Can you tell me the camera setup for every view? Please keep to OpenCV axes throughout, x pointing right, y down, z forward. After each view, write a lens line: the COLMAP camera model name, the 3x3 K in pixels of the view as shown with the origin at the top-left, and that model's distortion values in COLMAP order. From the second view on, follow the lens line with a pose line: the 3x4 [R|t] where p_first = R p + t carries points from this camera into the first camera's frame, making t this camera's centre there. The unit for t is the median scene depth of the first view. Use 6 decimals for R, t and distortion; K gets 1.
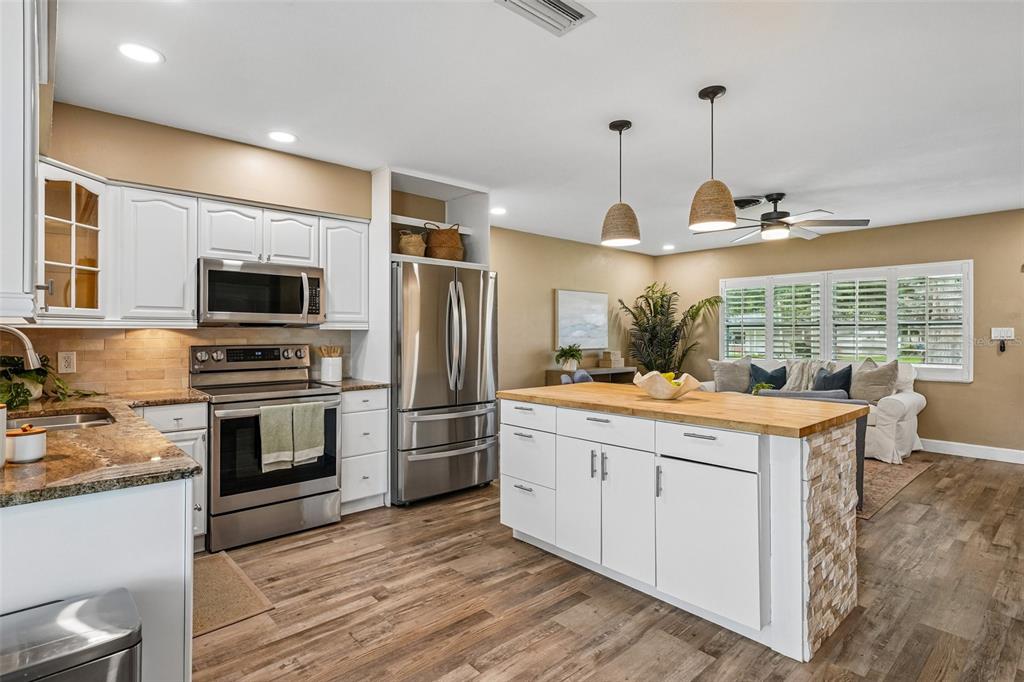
lens RADIAL K [[522.6, 0, 513.5], [0, 522.6, 333.6], [0, 0, 1]] dist [0.011001, 0.001617]
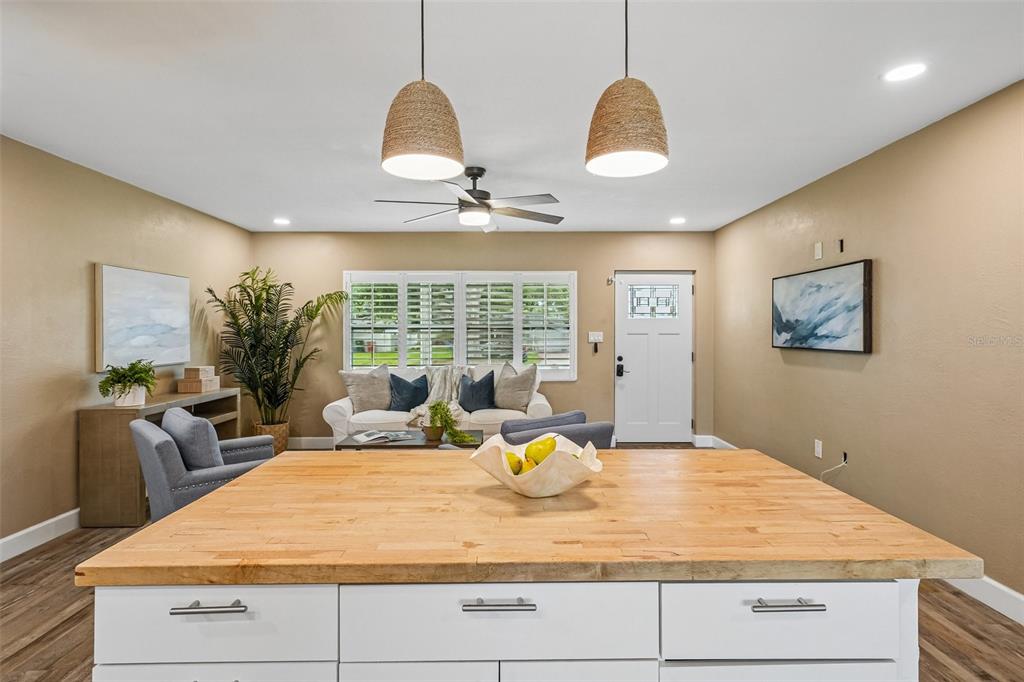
lens RADIAL K [[525.9, 0, 515.3], [0, 525.9, 336.7], [0, 0, 1]] dist [0.000894, -0.000190]
pose [[0.664399, -0.010975, 0.747297, -0.065593], [0.001236, 0.999907, 0.013586, -0.020038], [-0.747377, -0.008103, 0.664351, 0.436493]]
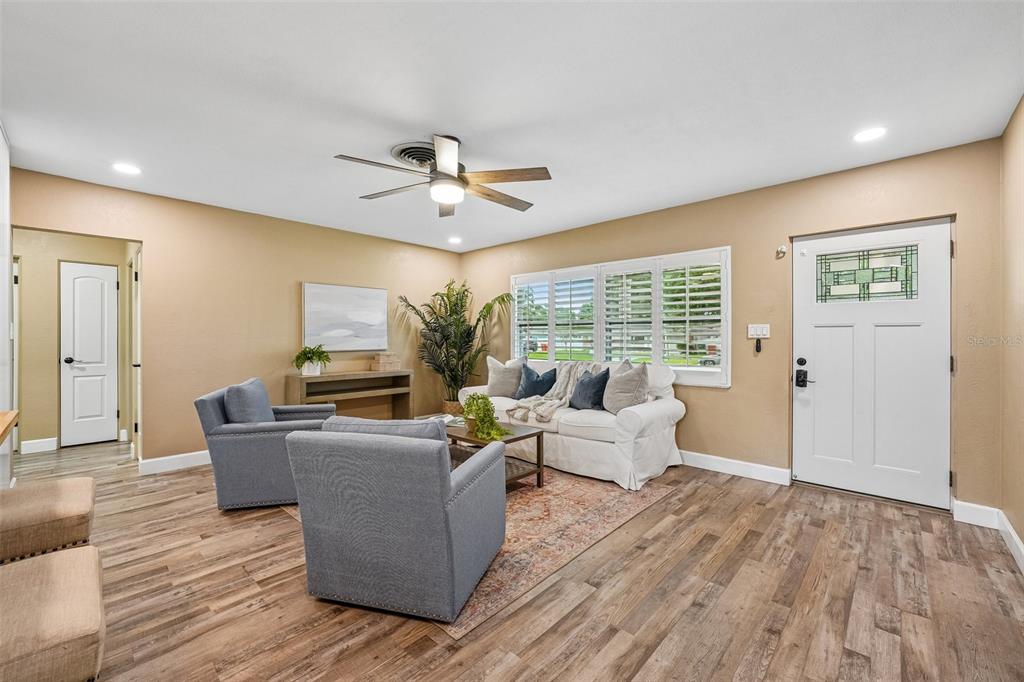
lens RADIAL K [[414.7, 0, 513.1], [0, 414.7, 339.1], [0, 0, 1]] dist [-0.008677, 0.000168]
pose [[0.996747, -0.002102, 0.080565, 0.567433], [0.001686, 0.999985, 0.005235, 0.010717], [-0.080575, -0.005082, 0.996736, 0.433284]]
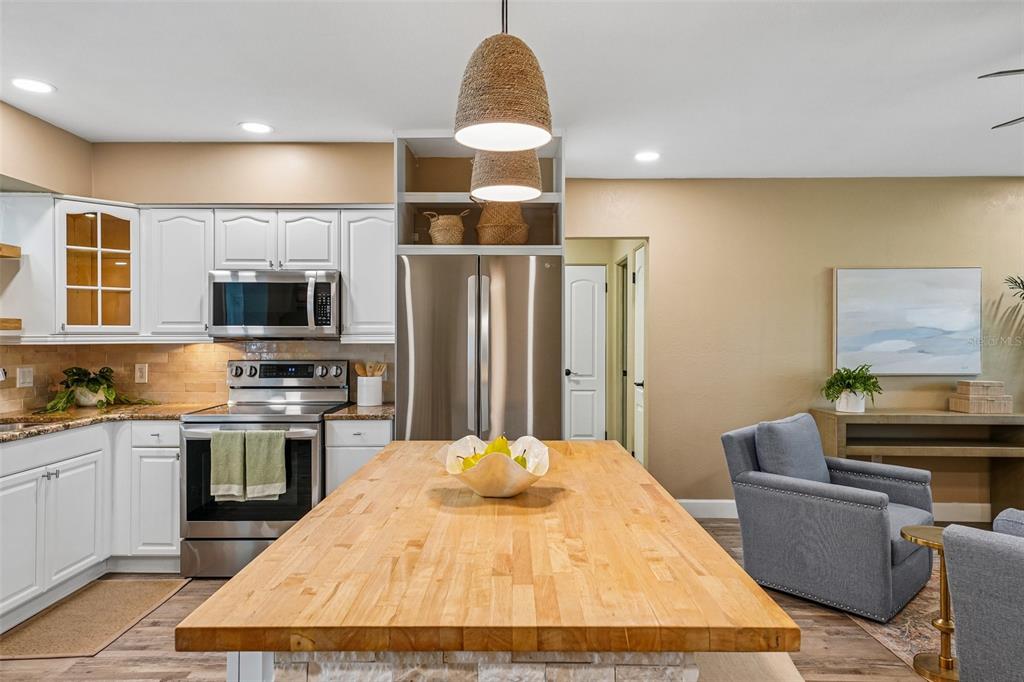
lens RADIAL K [[650.3, 0, 512.0], [0, 650.3, 341.0], [0, 0, 1]] dist [0.033573, 0.000721]
pose [[0.737239, 0.005436, -0.675610, 0.464924], [0.000330, 0.999965, 0.008407, -0.017559], [0.675632, -0.006421, 0.737211, 0.352231]]
